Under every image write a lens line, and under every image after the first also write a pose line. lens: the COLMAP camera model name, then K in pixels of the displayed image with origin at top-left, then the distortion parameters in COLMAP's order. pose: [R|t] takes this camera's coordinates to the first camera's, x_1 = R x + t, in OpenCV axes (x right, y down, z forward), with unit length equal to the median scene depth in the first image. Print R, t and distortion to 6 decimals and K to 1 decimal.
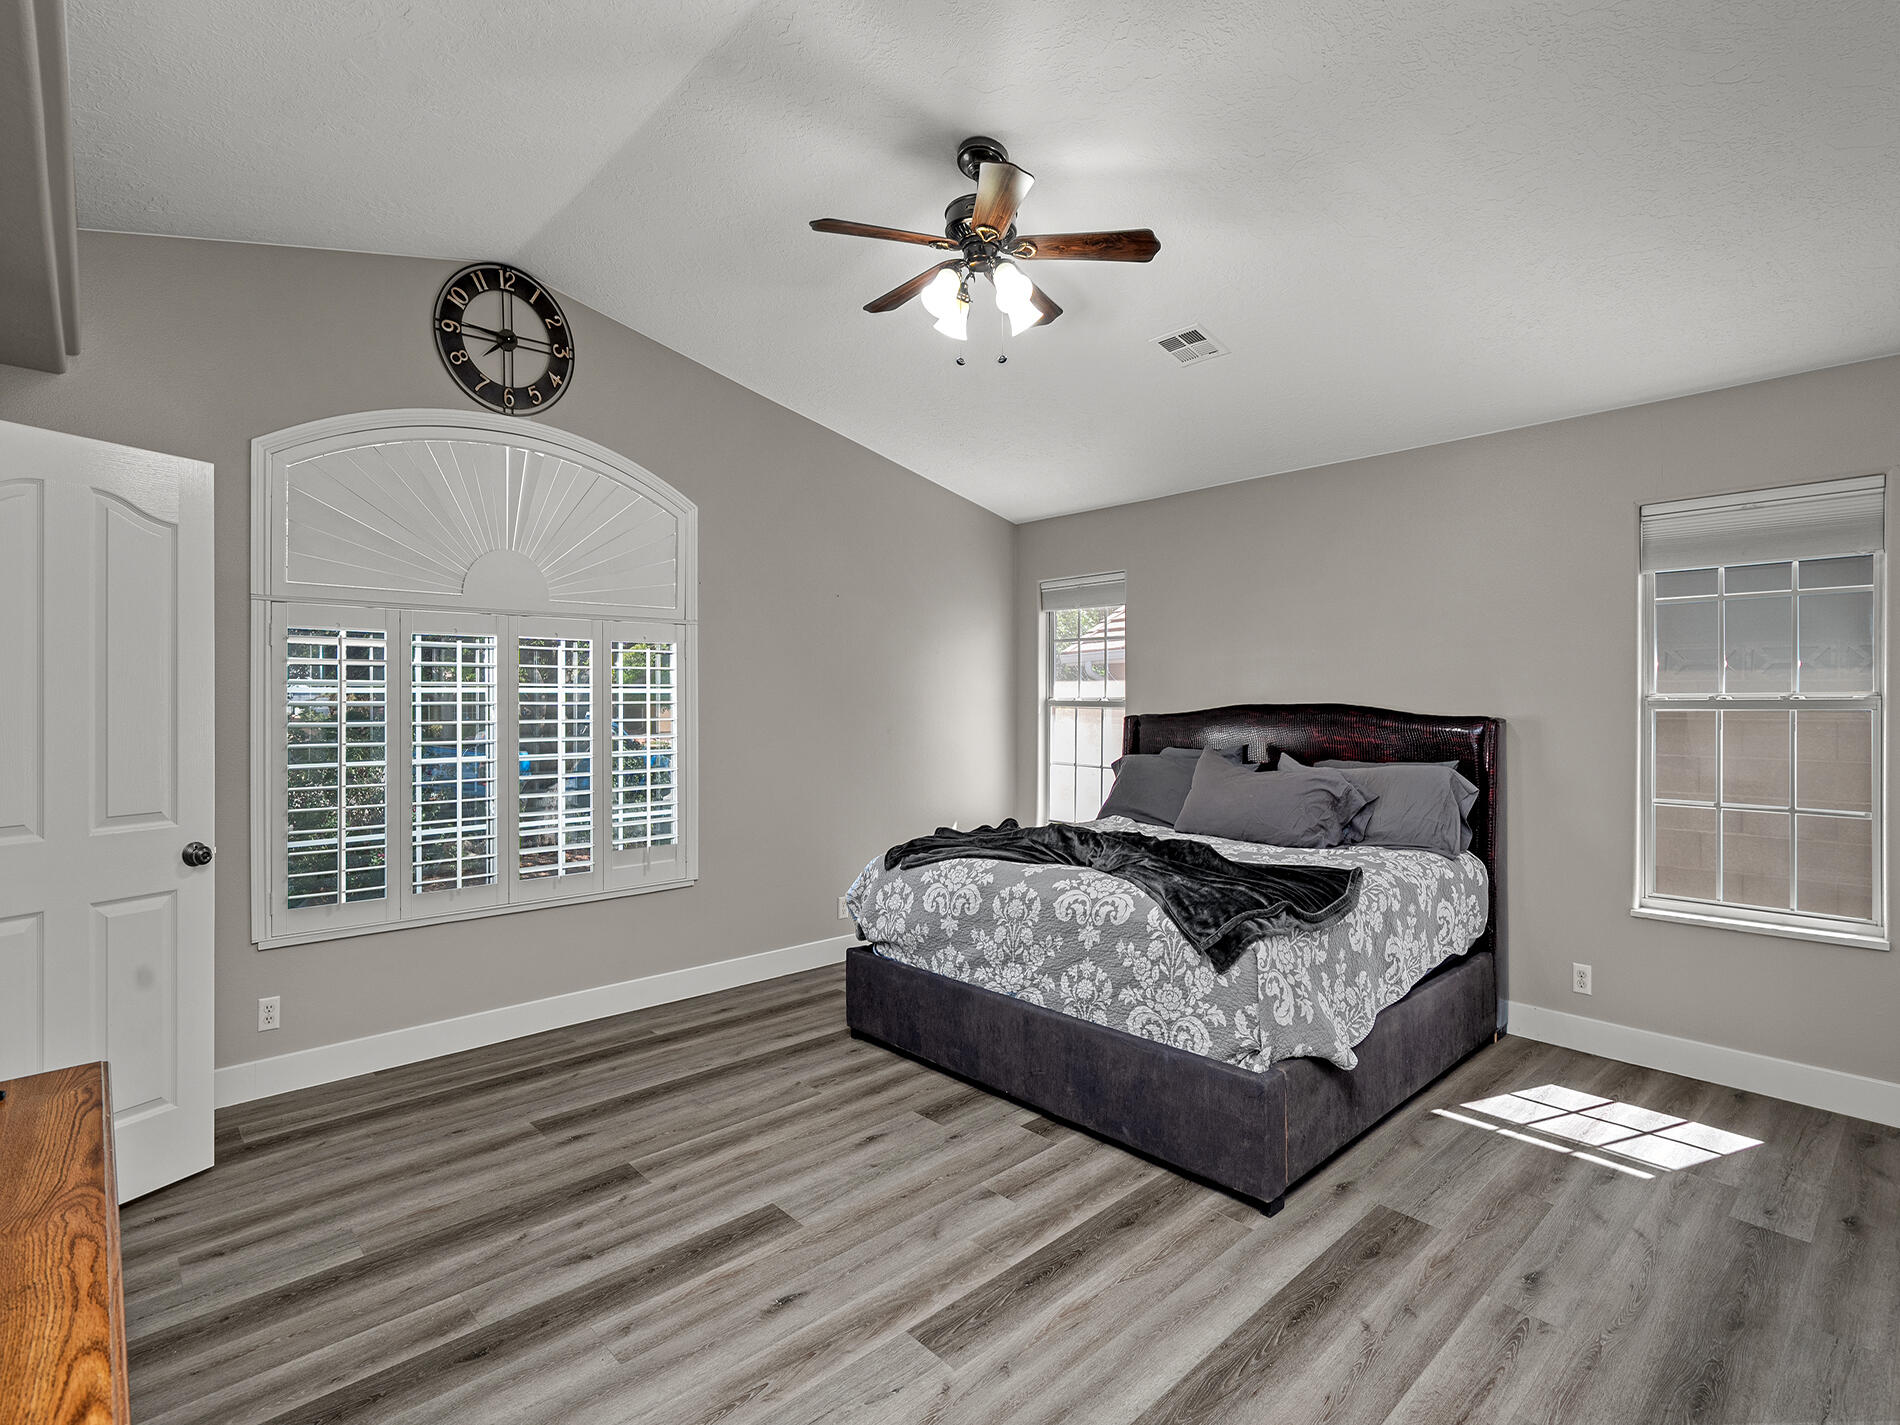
lens RADIAL K [[931.9, 0, 947.9], [0, 931.9, 706.7], [0, 0, 1]] dist [0.017540, 0.000688]
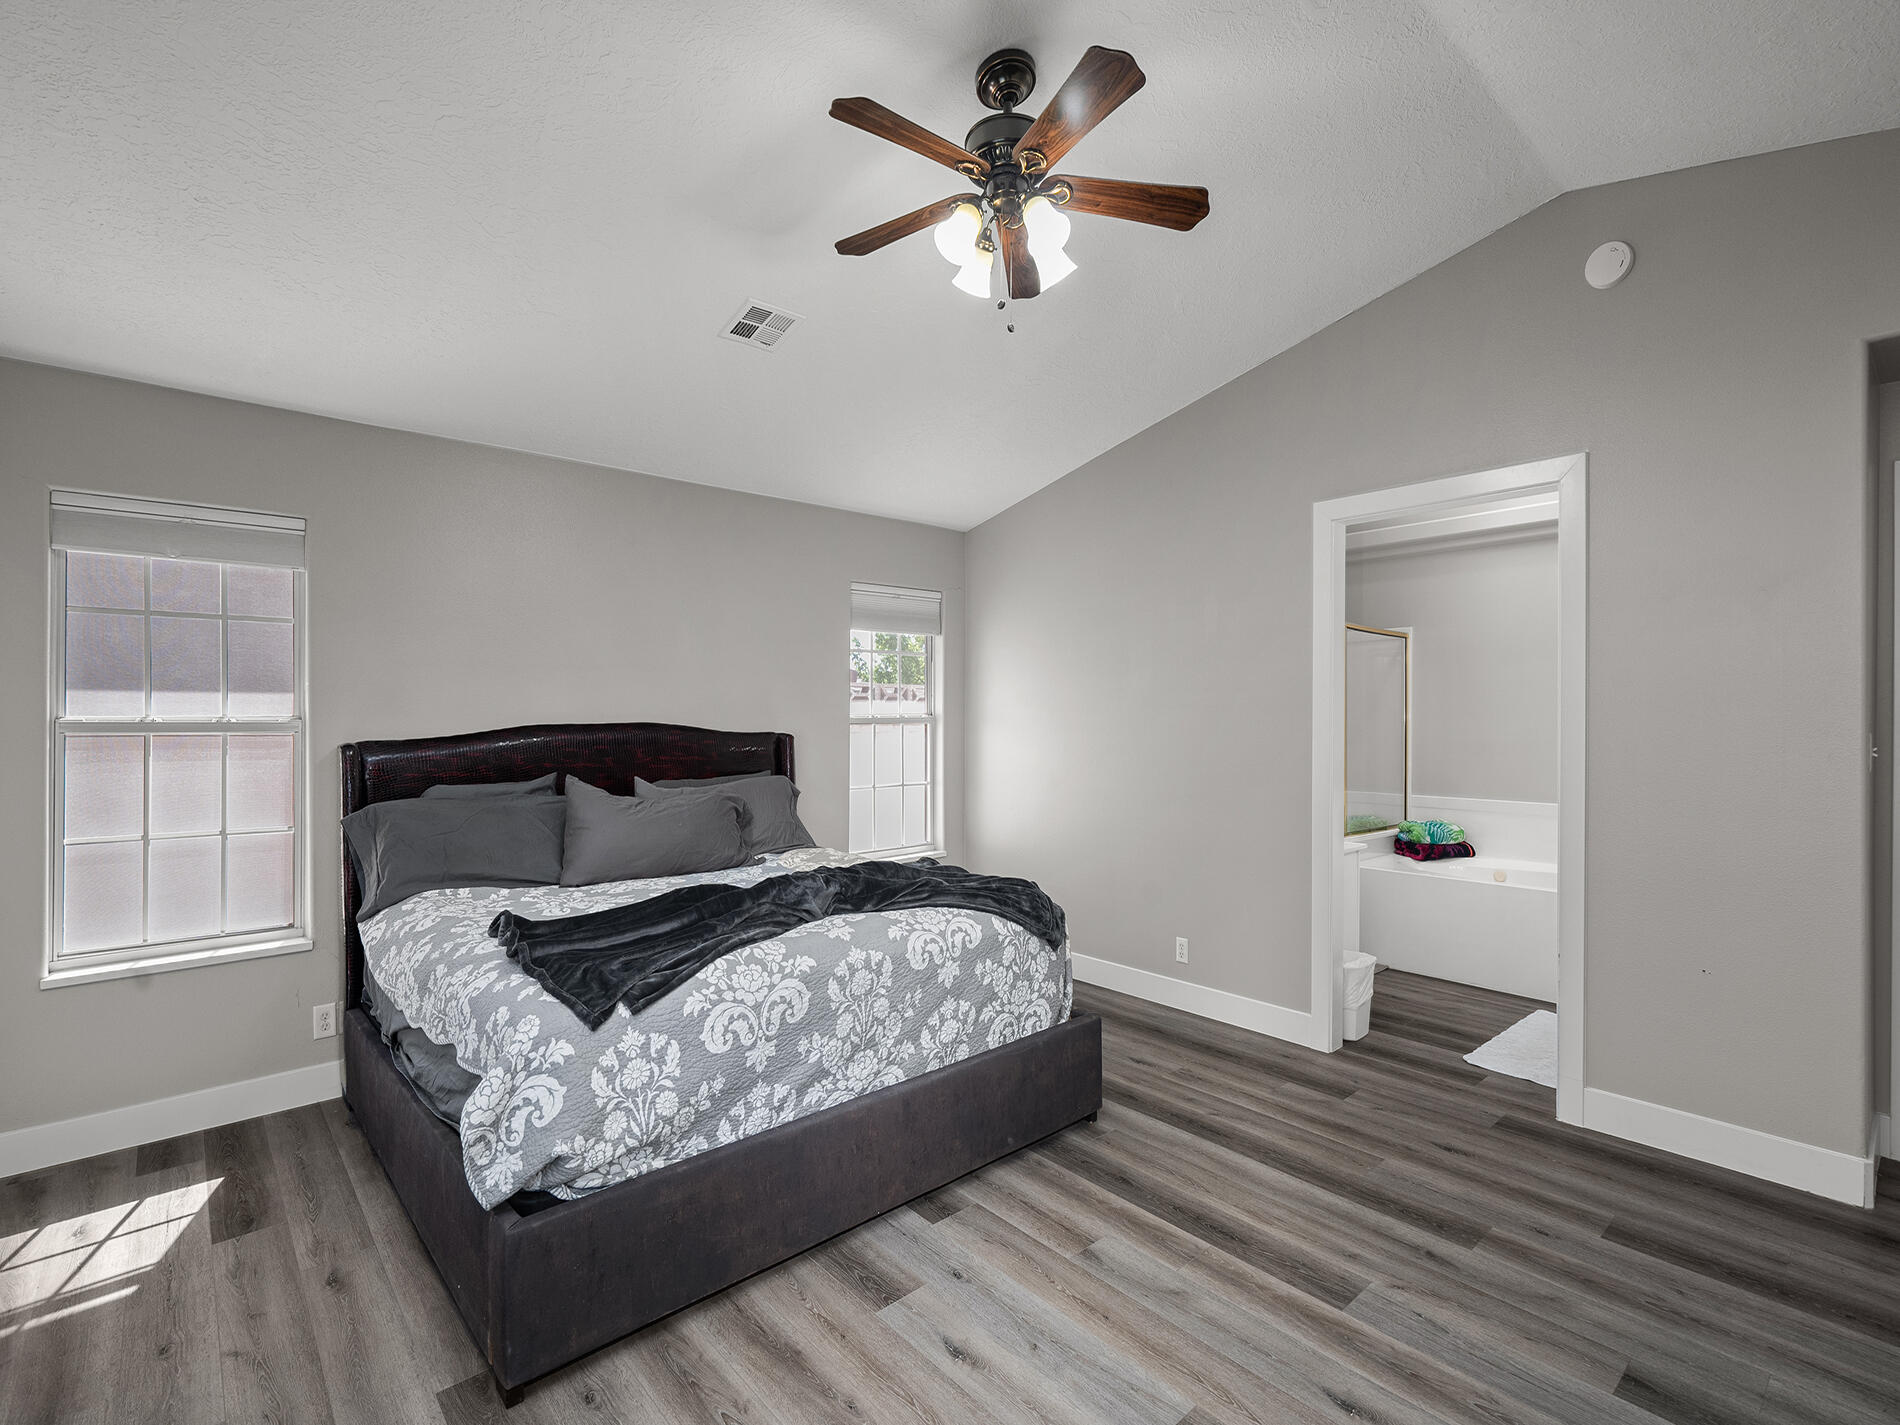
lens RADIAL K [[889.9, 0, 947.0], [0, 889.9, 709.1], [0, 0, 1]] dist [0.001519, 0.000299]
pose [[0.021957, 0.007253, 0.999733, -0.694647], [0.009320, 0.999929, -0.007459, -0.010155], [-0.999715, 0.009481, 0.021888, 0.919562]]
